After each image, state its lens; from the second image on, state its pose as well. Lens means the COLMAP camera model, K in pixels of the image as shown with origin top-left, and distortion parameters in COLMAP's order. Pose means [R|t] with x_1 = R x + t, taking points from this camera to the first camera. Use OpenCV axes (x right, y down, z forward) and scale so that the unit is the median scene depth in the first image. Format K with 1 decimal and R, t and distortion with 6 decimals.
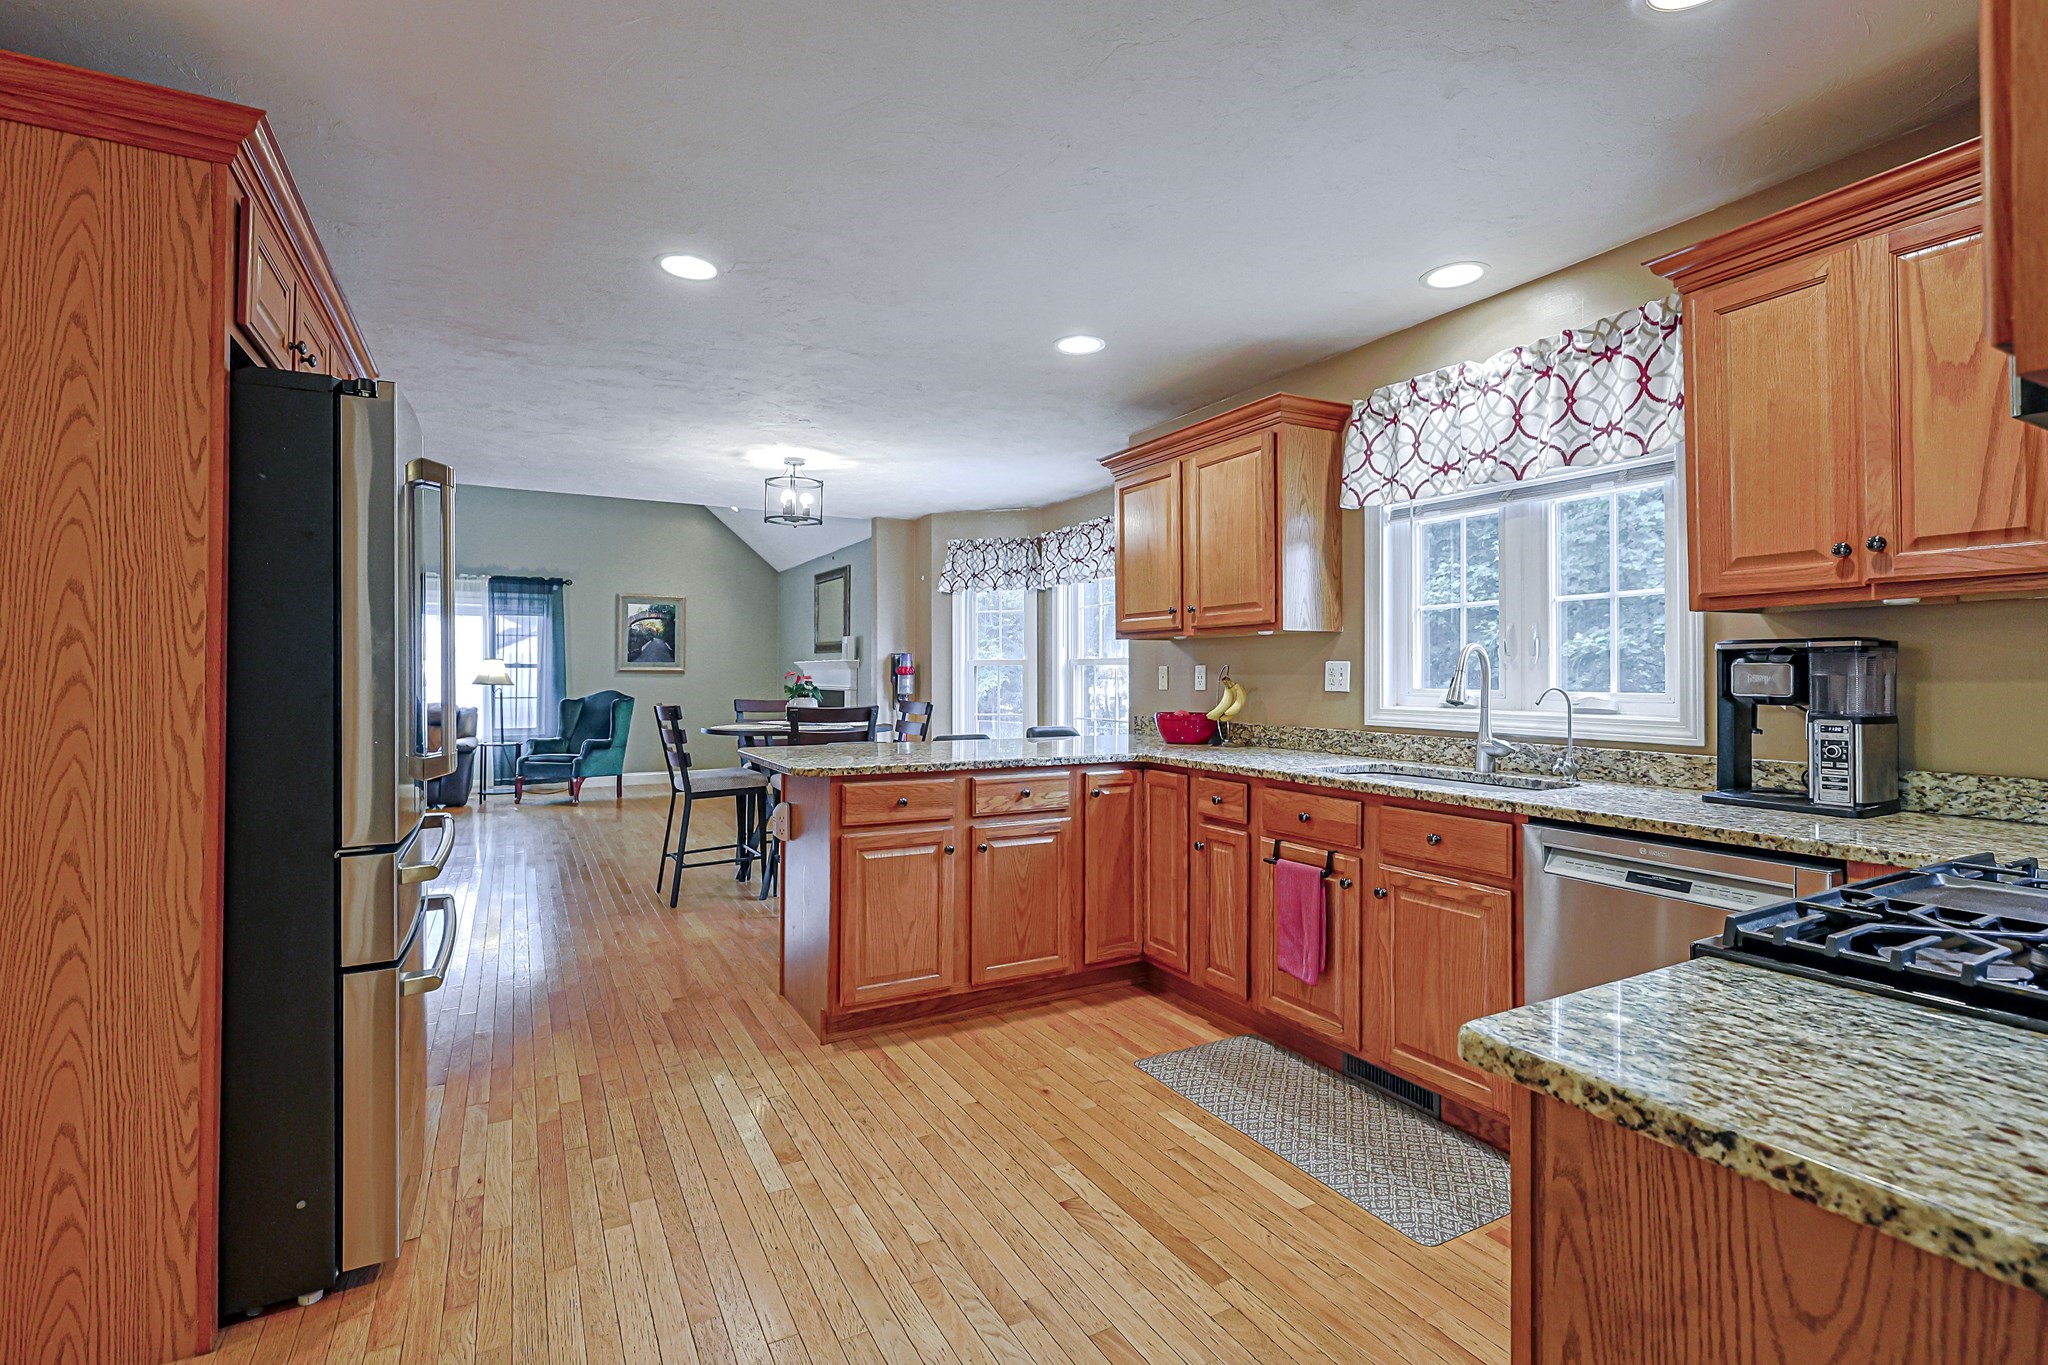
lens RADIAL K [[936.6, 0, 1018.8], [0, 936.6, 666.8], [0, 0, 1]] dist [-0.000379, 0.000145]
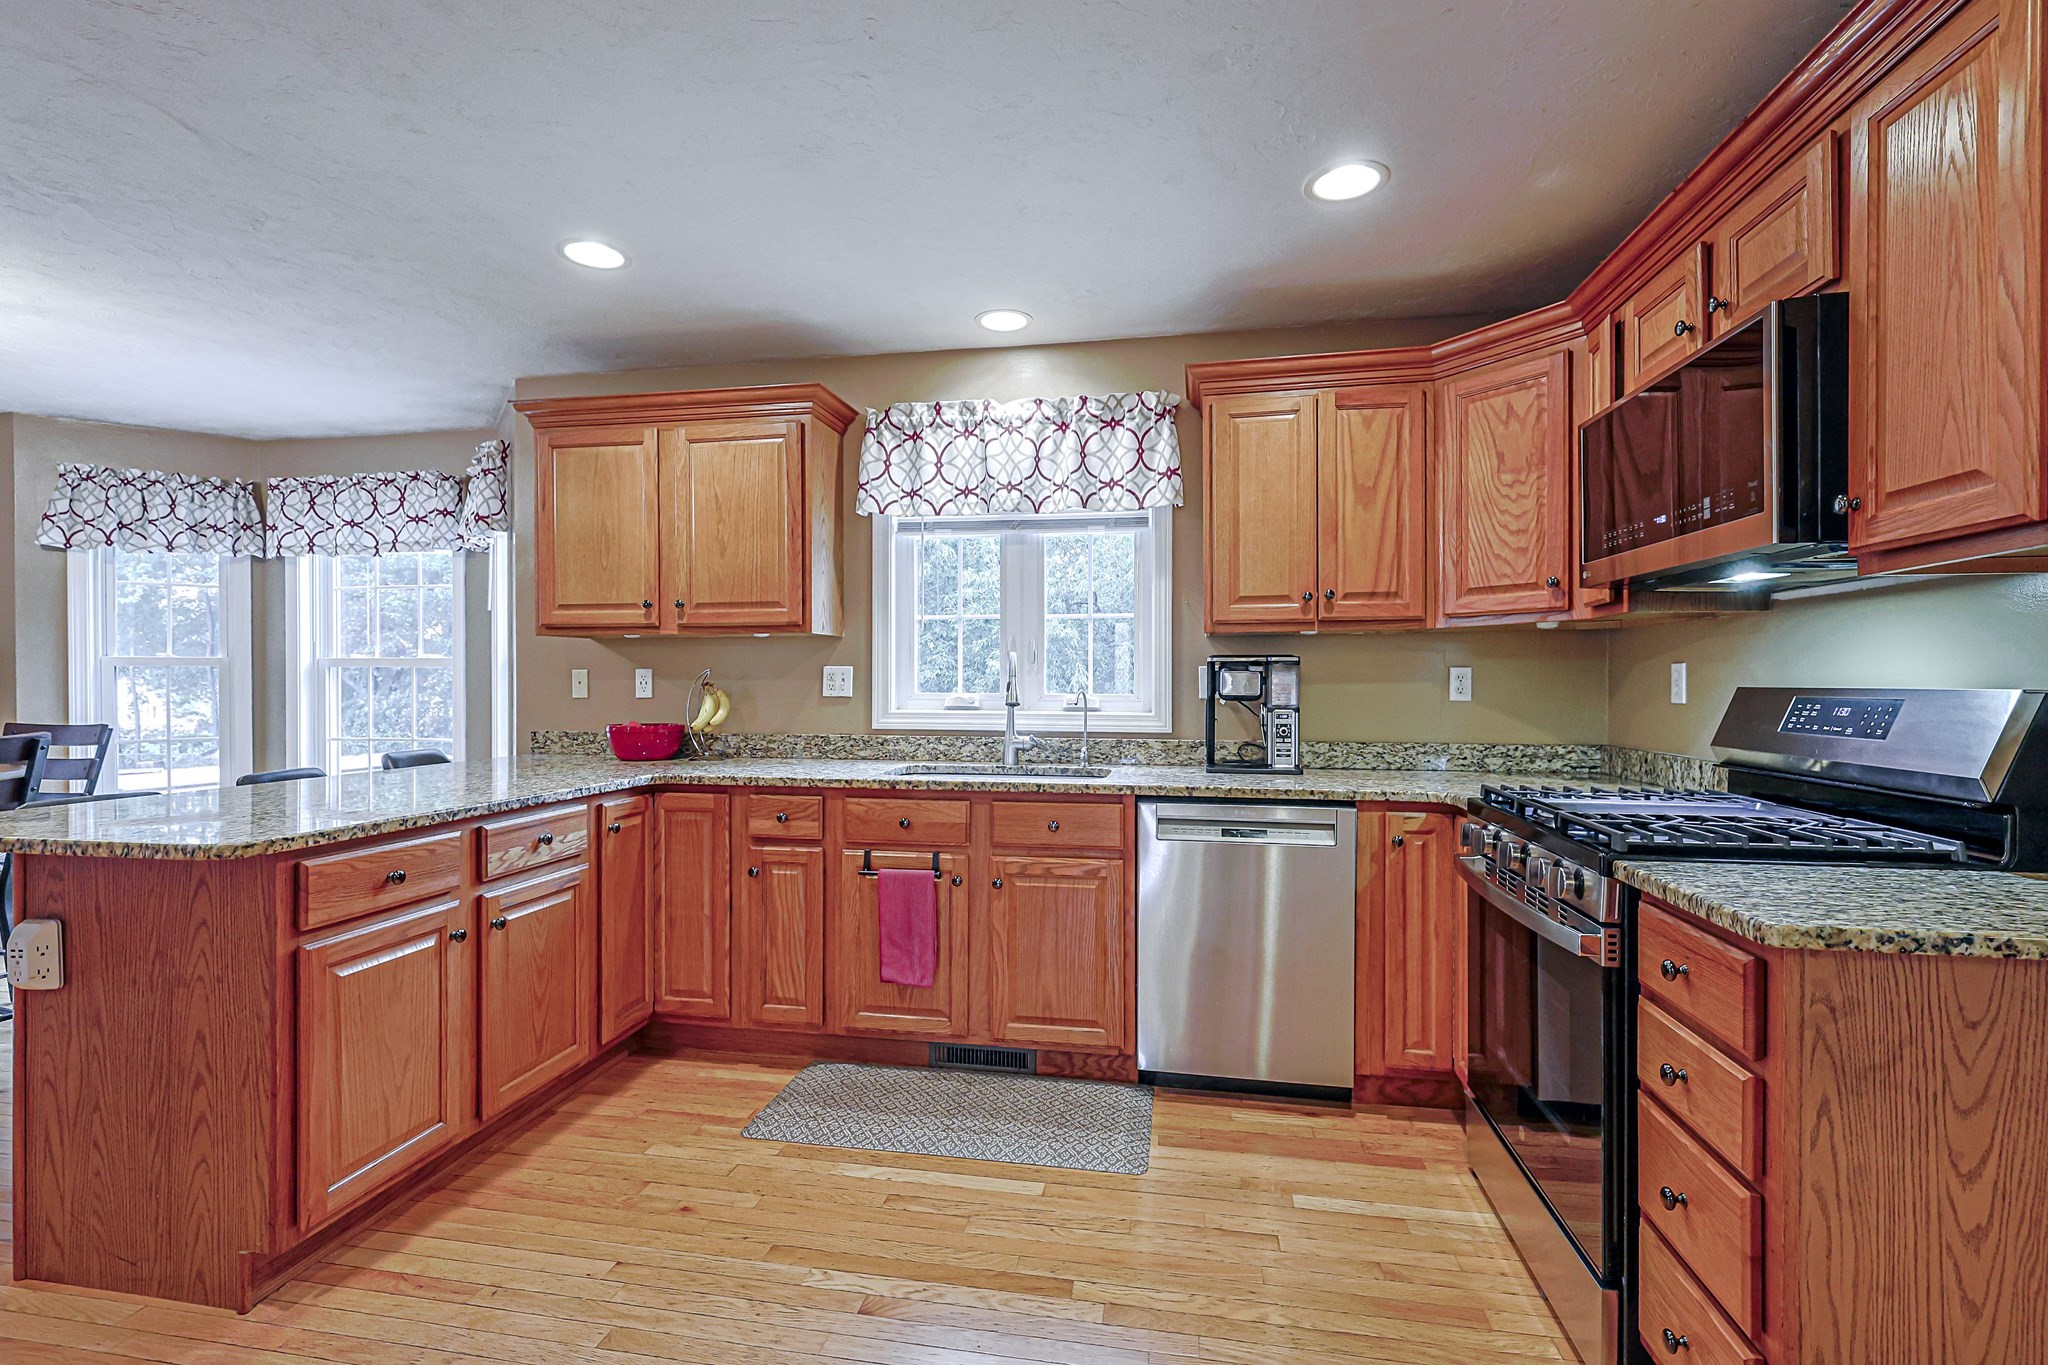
lens RADIAL K [[928.0, 0, 1023.0], [0, 928.0, 689.6], [0, 0, 1]] dist [-0.000453, 0.000143]
pose [[0.625303, -0.007966, 0.780342, -0.358155], [-0.006757, 0.999855, 0.015622, 0.002520], [-0.780353, -0.015041, 0.625158, 0.267881]]
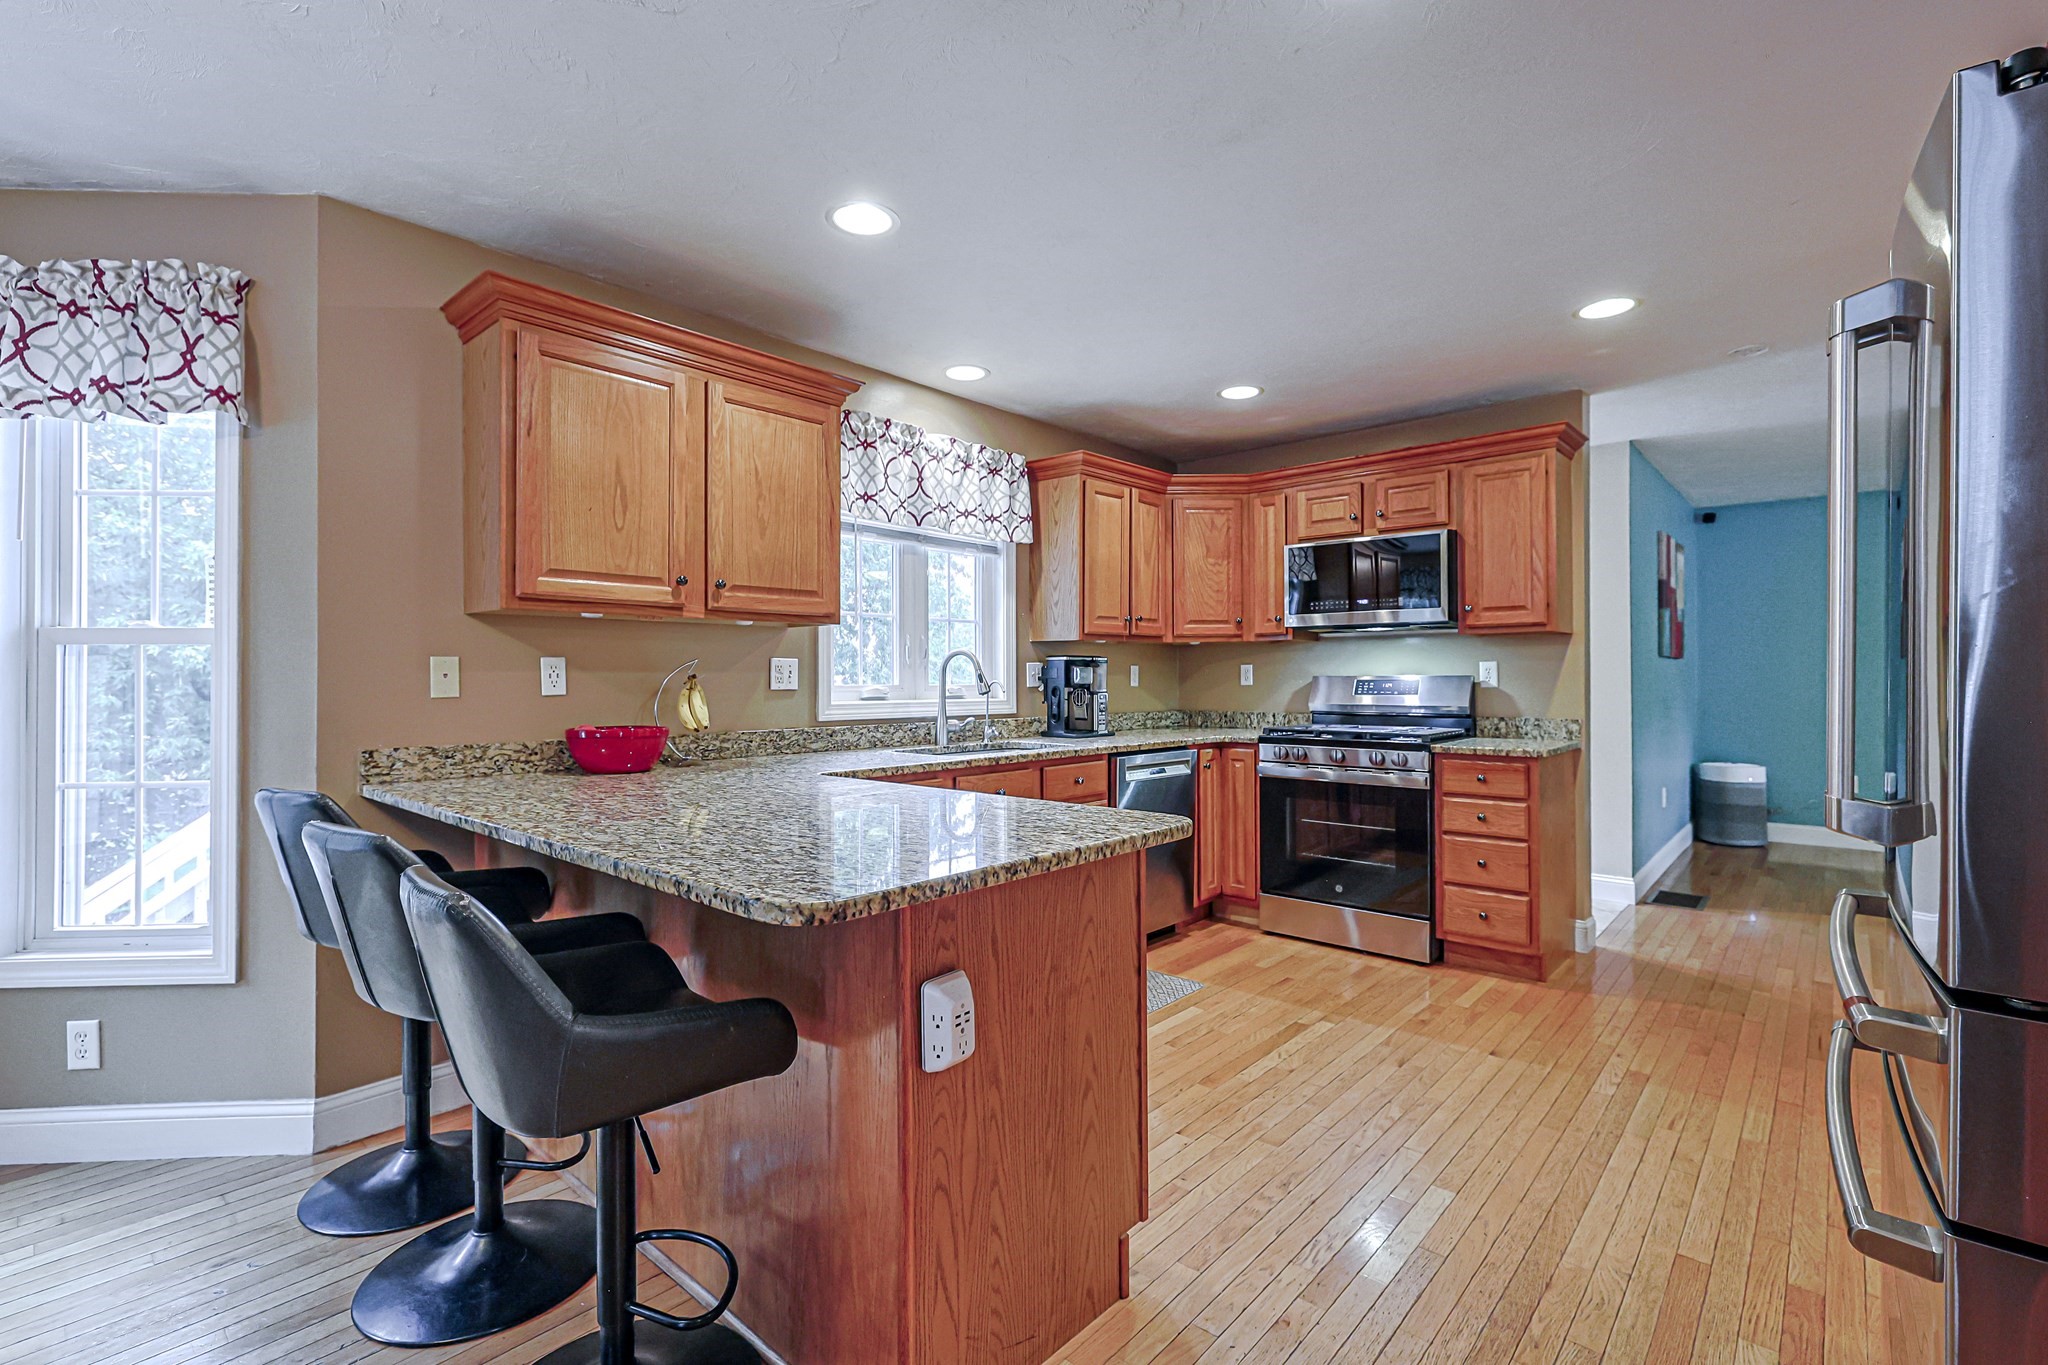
lens RADIAL K [[917.3, 0, 1028.7], [0, 917.3, 676.4], [0, 0, 1]] dist [-0.000543, 0.000073]
pose [[-0.341385, 0.001253, 0.939923, -0.738339], [-0.006146, 0.999975, -0.003565, 0.016969], [-0.939903, -0.006994, -0.341369, 1.268225]]
